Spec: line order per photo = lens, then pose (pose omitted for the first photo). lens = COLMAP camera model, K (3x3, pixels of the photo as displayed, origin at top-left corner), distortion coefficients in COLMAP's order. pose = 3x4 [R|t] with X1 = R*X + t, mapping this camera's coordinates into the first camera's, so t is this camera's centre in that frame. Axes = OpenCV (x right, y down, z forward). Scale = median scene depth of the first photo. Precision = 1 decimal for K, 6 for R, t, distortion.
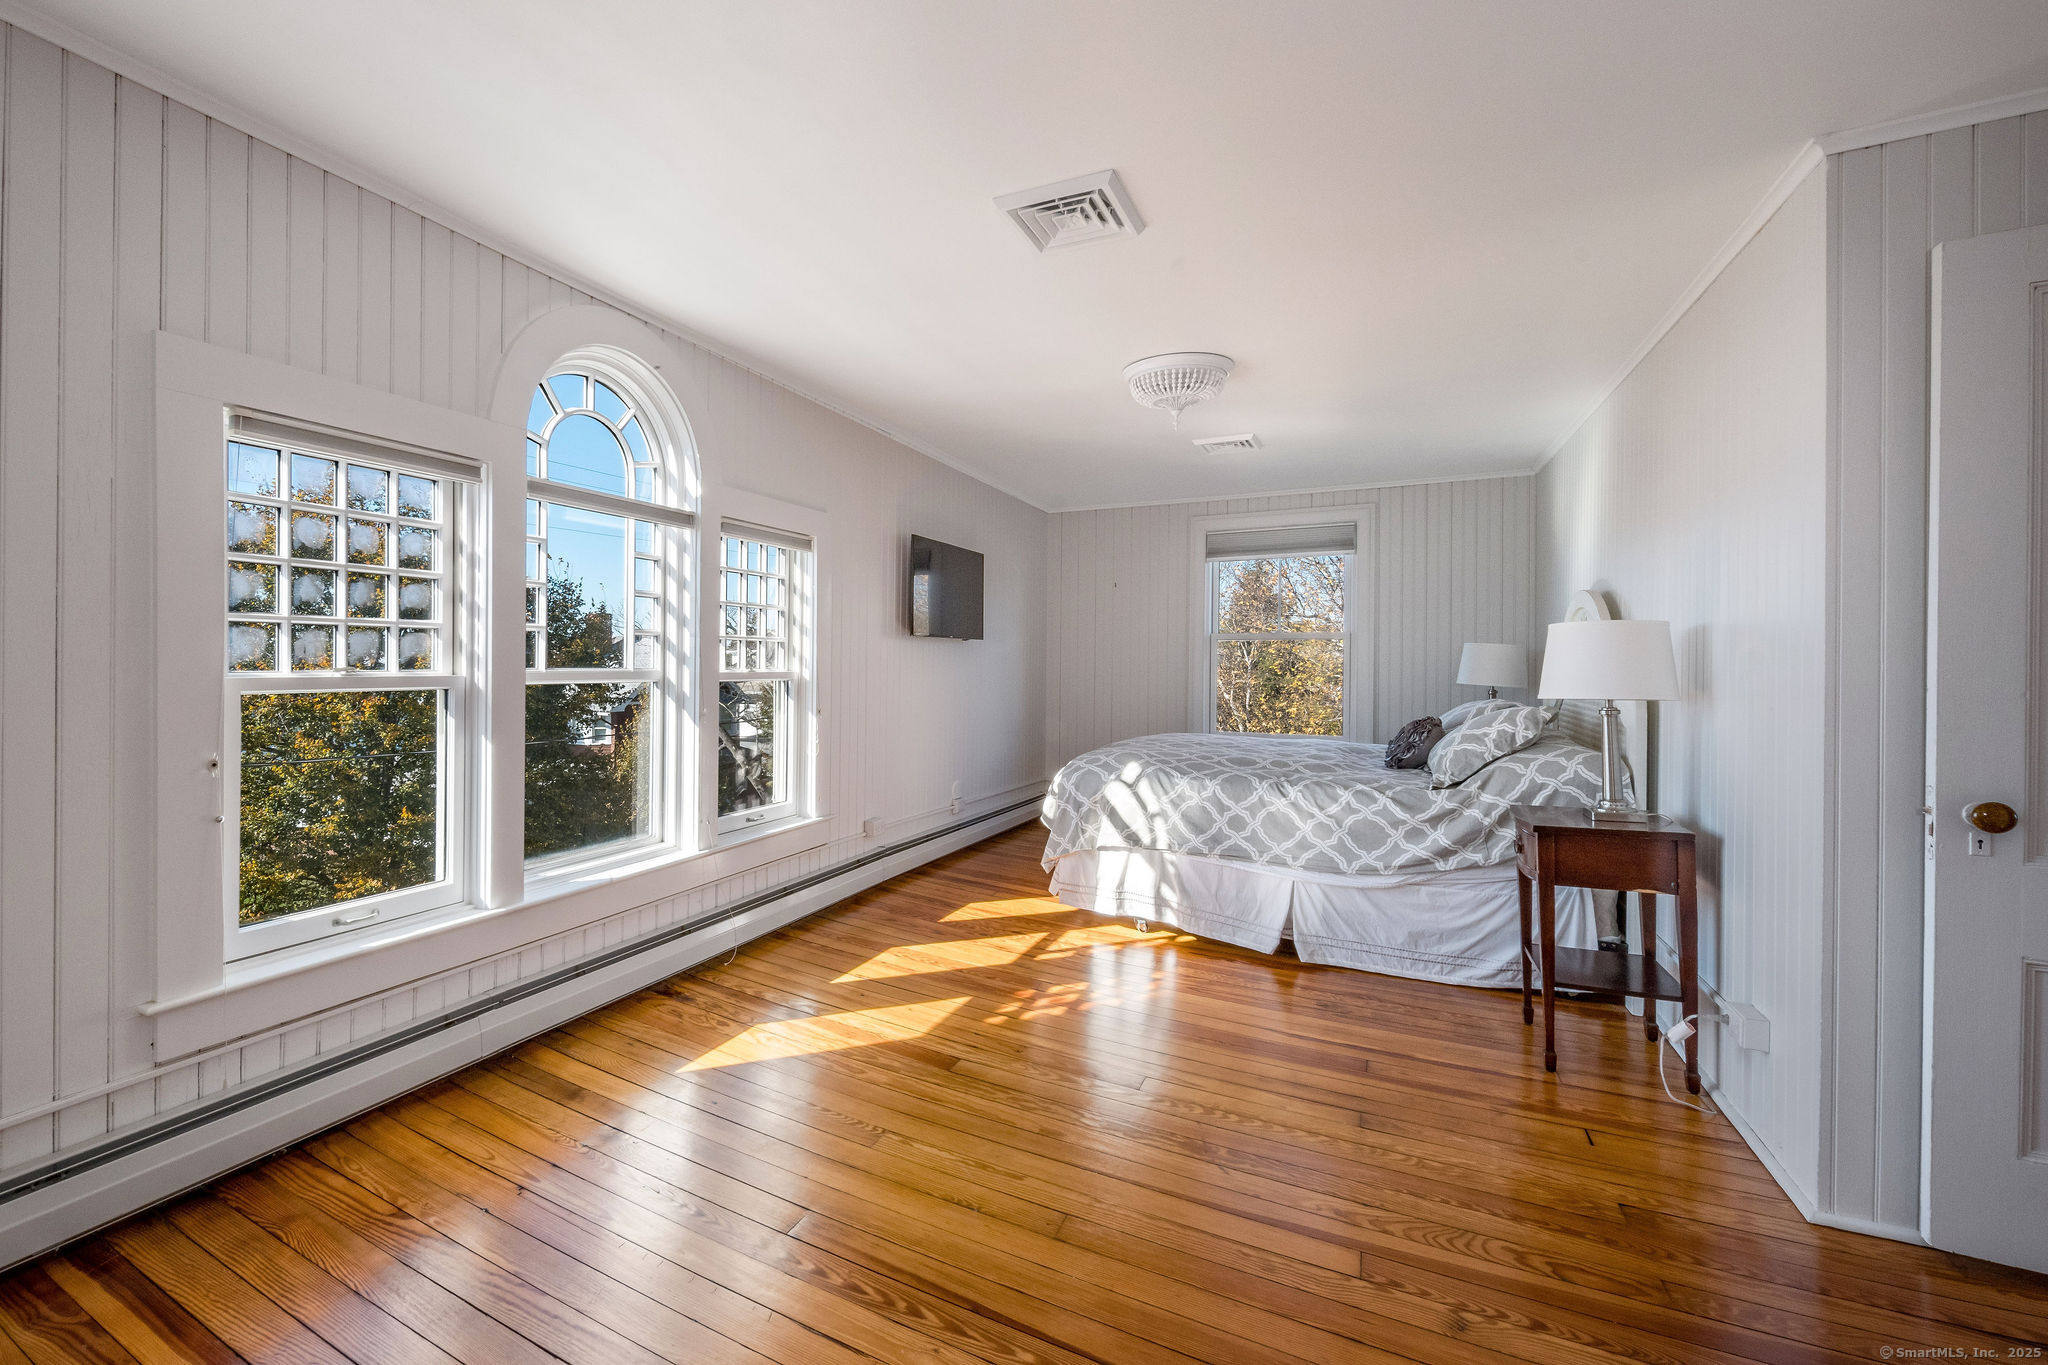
lens RADIAL K [[773.4, 0, 1020.8], [0, 773.4, 662.8], [0, 0, 1]] dist [-0.000593, -0.000179]
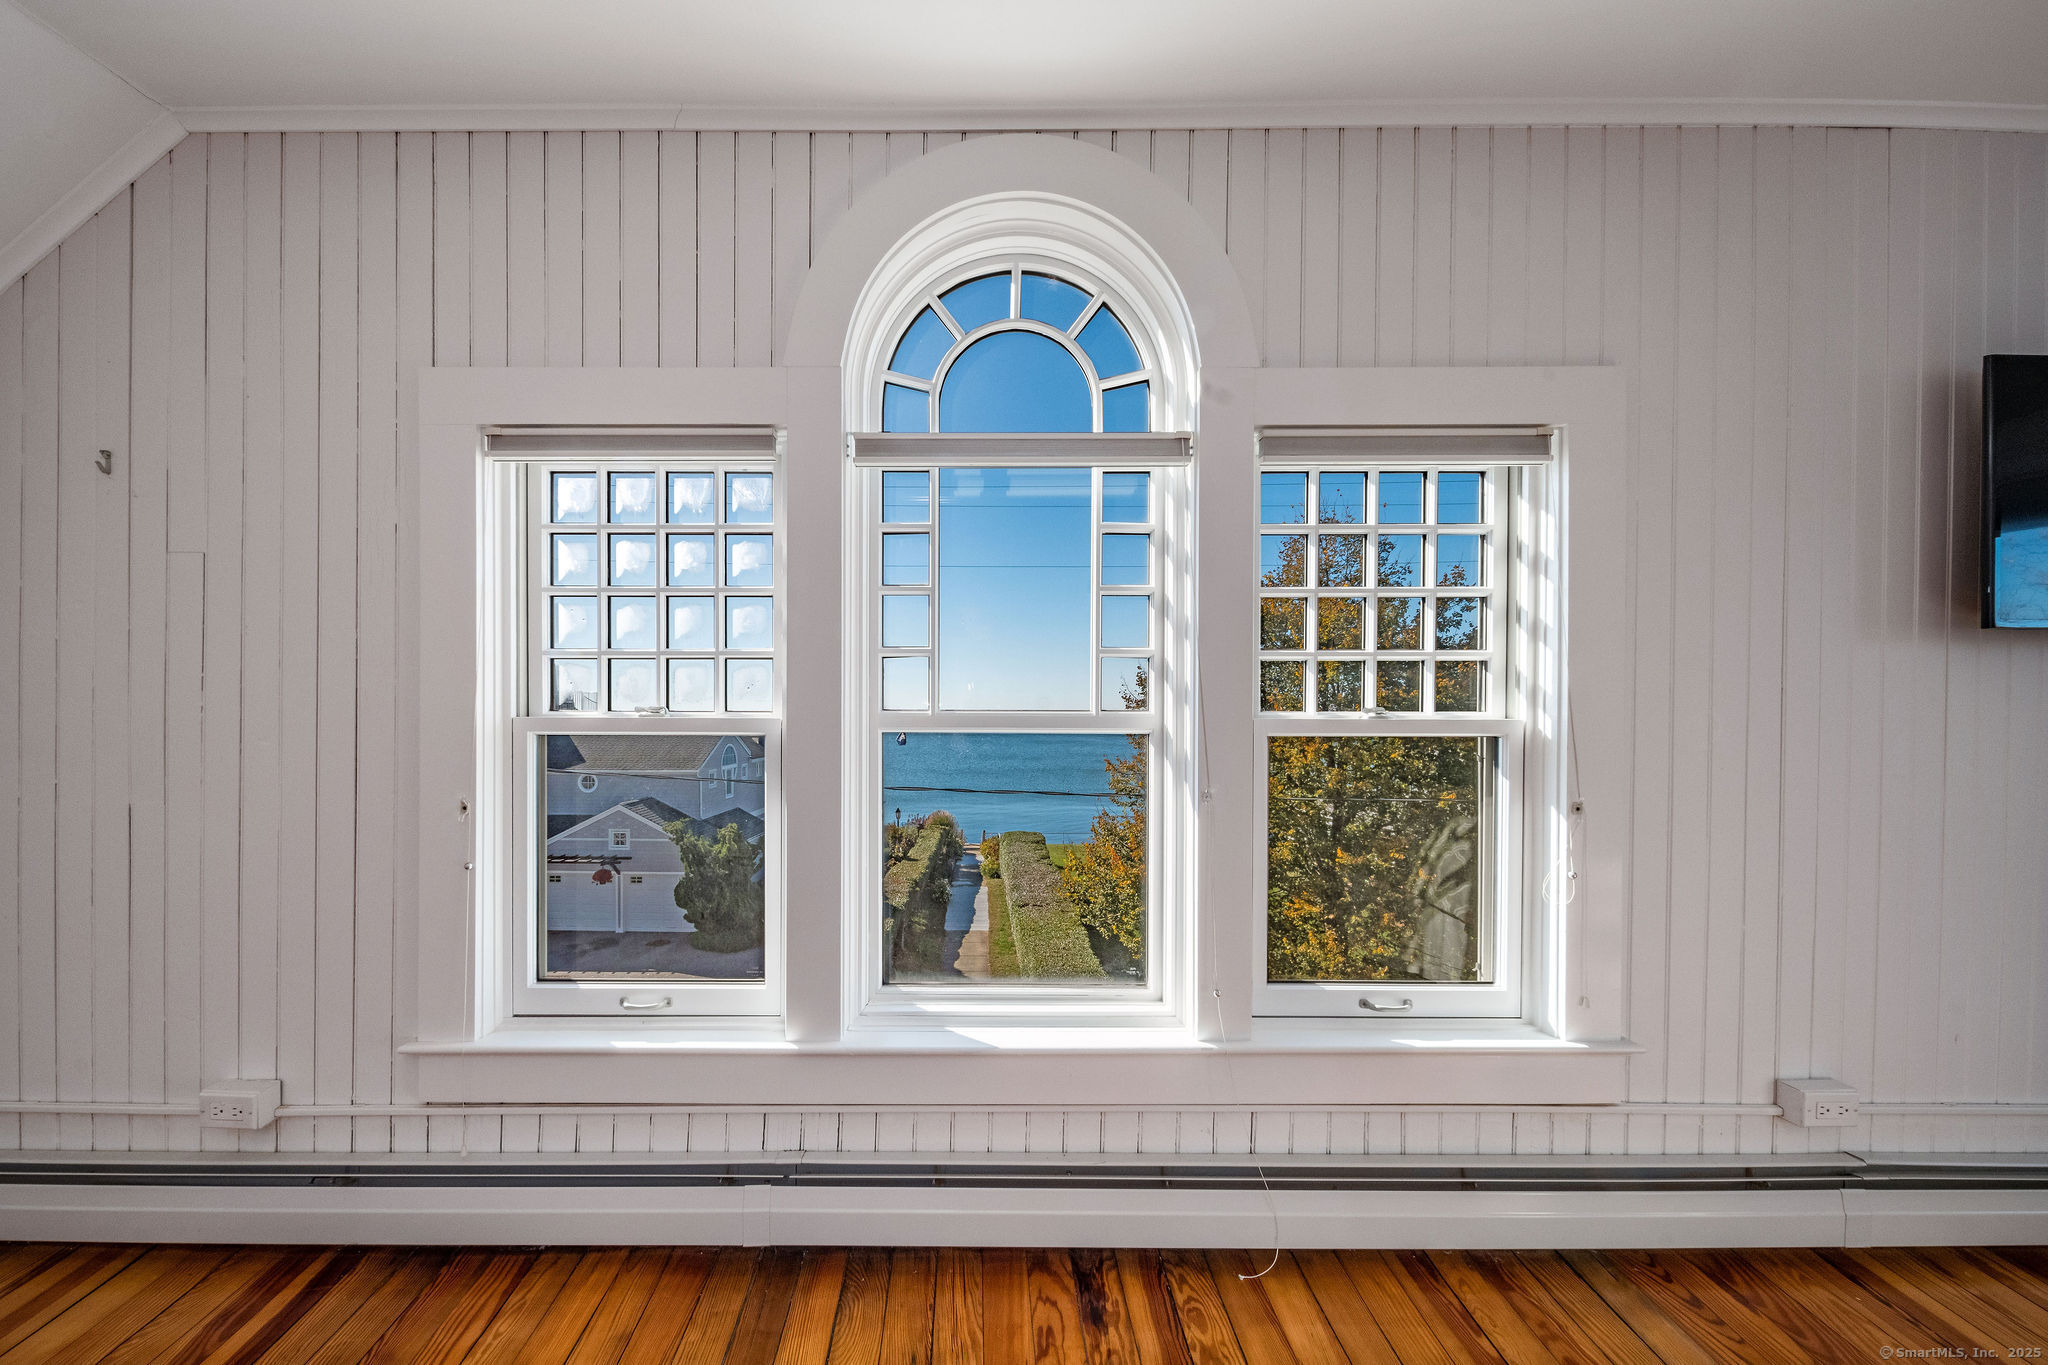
lens RADIAL K [[1094.4, 0, 1023.9], [0, 1094.4, 703.7], [0, 0, 1]] dist [0.000621, -0.000079]
pose [[0.416511, 0.000918, -0.909130, 0.190740], [-0.000291, 1.000000, 0.000877, 0.000794], [0.909131, -0.000101, 0.416511, 0.432758]]
